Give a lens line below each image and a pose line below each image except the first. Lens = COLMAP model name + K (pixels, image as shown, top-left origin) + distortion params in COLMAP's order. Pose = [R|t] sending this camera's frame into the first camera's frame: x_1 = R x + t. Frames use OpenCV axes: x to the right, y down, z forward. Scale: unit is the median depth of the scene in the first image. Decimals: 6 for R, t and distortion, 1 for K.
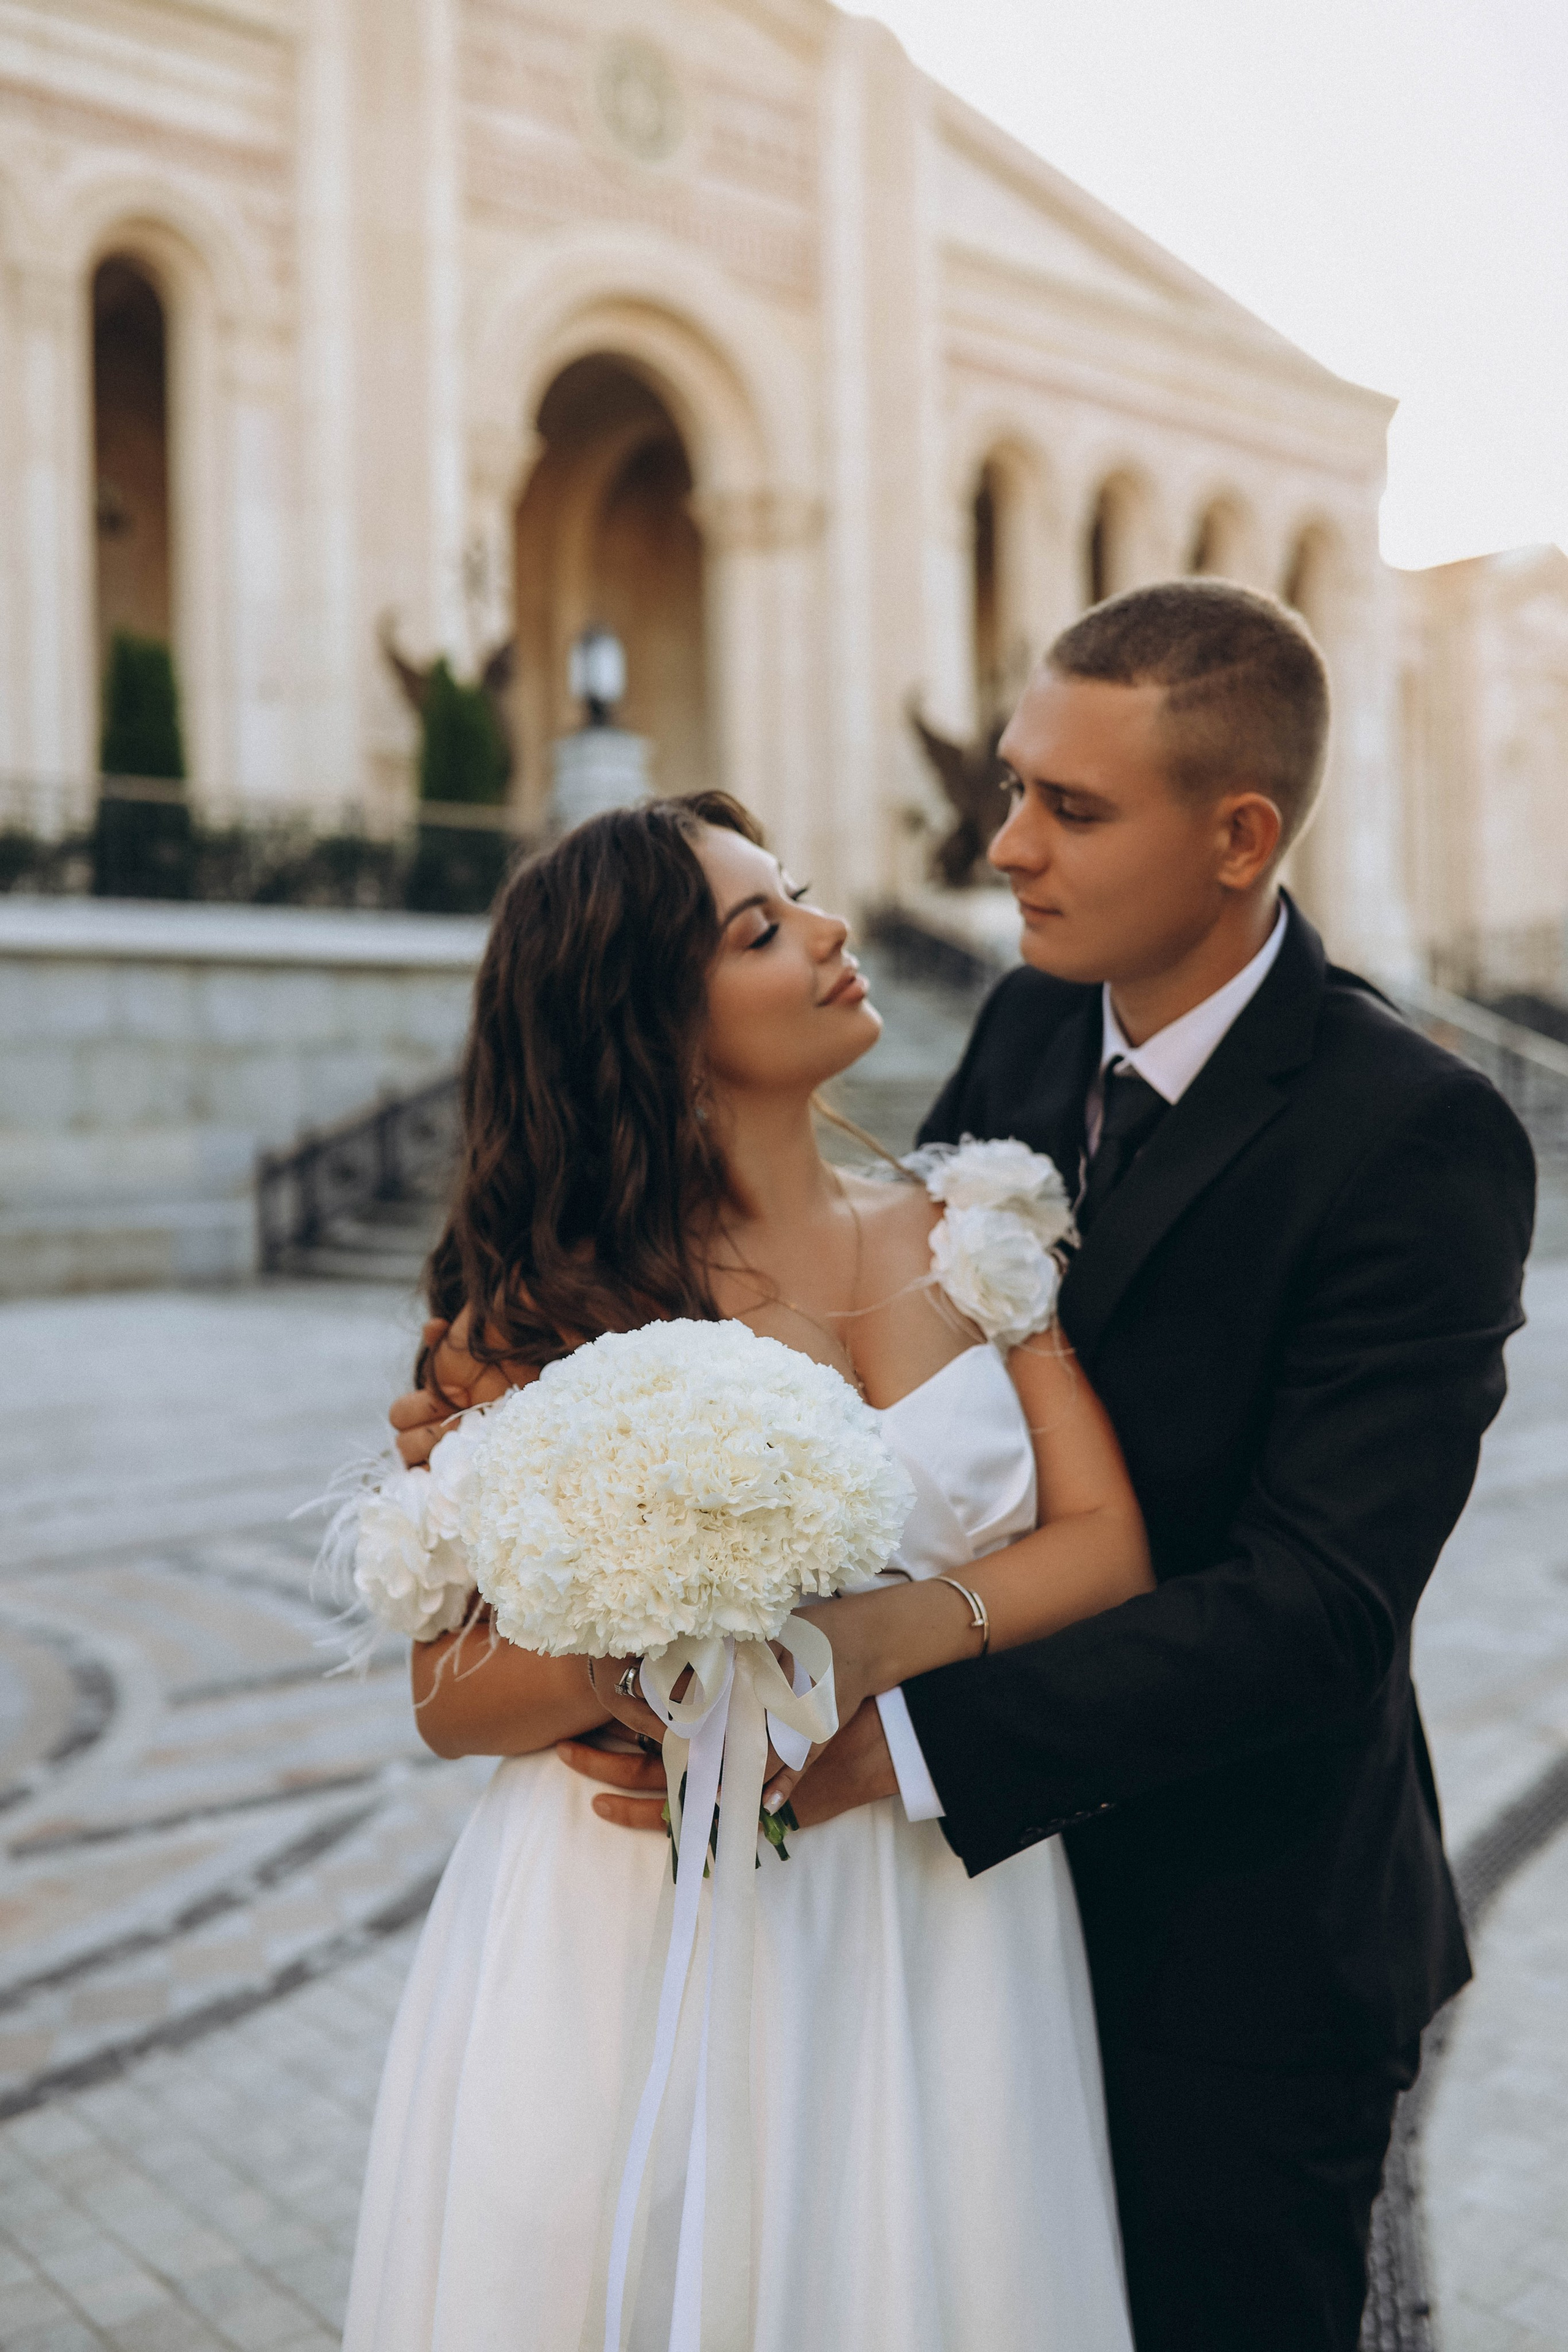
lens RADIAL K [[2366.6, 0, 784.0], [0, 2366.6, 1176.0], [0, 0, 1]] dist [-0.060872, 0.036020]
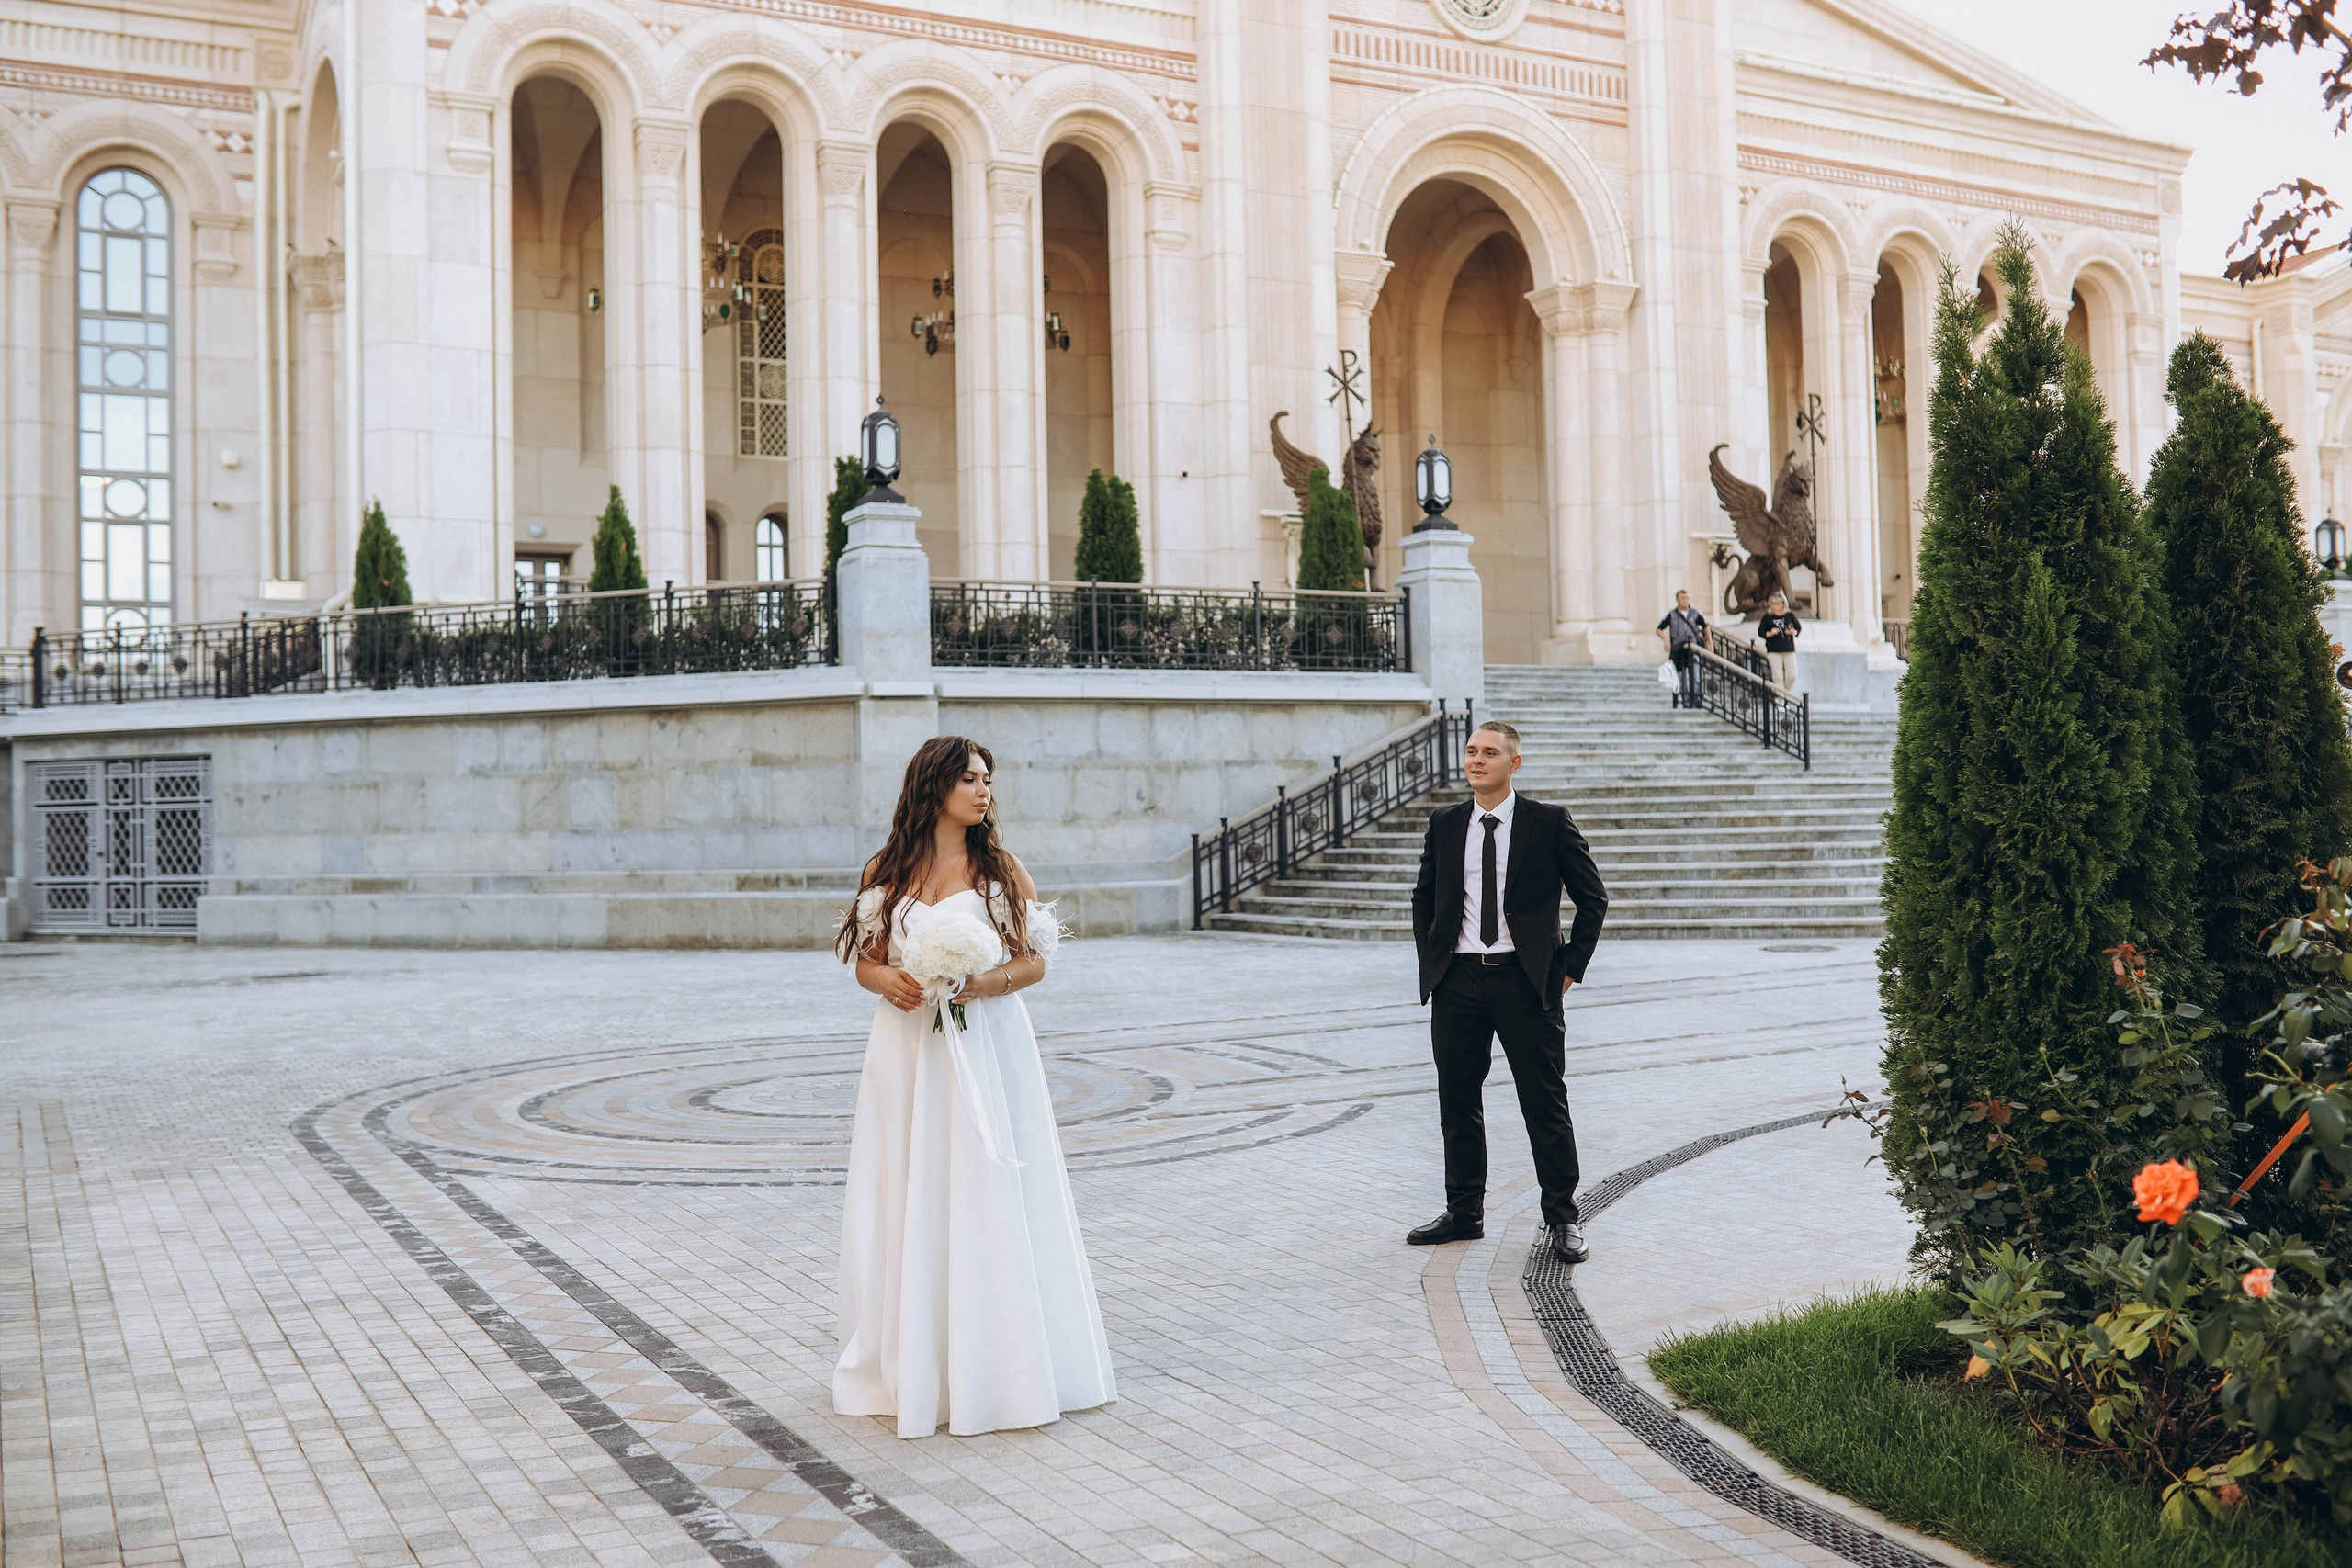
lens RADIAL K [[2263.6, 0, 1077.0], [0, 2263.6, 782.8], [0, 0, 1]] dist [-0.038558, 0.003091]
pose [[0.968370, -0.008765, -0.249363, 0.029110], [0.000437, 0.999441, -0.033435, 0.001272], [0.249517, 0.032269, 0.967833, -0.195778]]
